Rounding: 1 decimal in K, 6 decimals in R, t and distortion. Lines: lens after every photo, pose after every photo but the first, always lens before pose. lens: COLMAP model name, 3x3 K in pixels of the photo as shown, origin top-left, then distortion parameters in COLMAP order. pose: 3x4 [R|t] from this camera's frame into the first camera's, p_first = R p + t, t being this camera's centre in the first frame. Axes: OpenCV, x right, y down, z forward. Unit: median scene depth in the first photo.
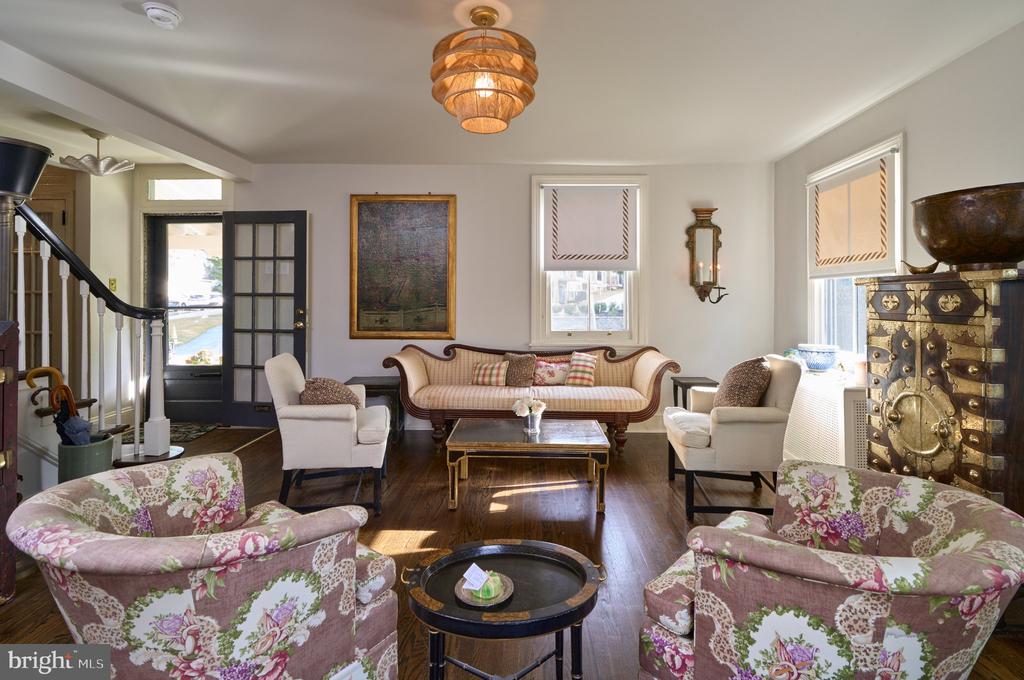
lens RADIAL K [[463.6, 0, 514.0], [0, 463.6, 294.0], [0, 0, 1]] dist [0.000443, 0.000333]
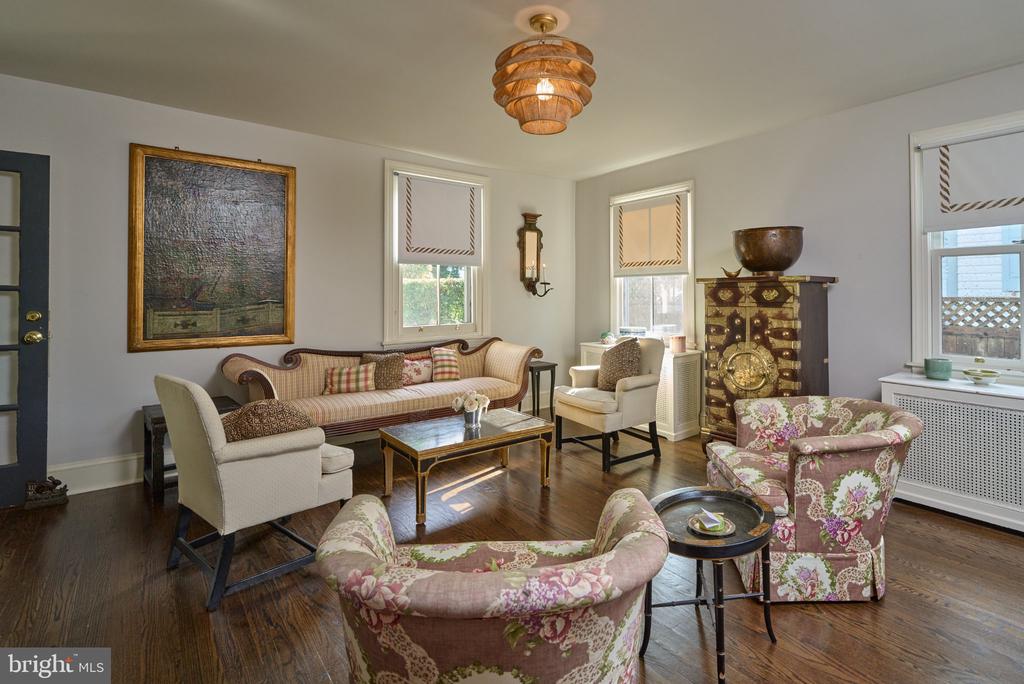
lens RADIAL K [[487.3, 0, 511.4], [0, 487.3, 288.6], [0, 0, 1]] dist [-0.000526, -0.000239]
pose [[0.788188, 0.002336, 0.615430, -0.392222], [-0.003277, 0.999995, 0.000402, -0.000376], [-0.615426, -0.002334, 0.788192, 0.089273]]
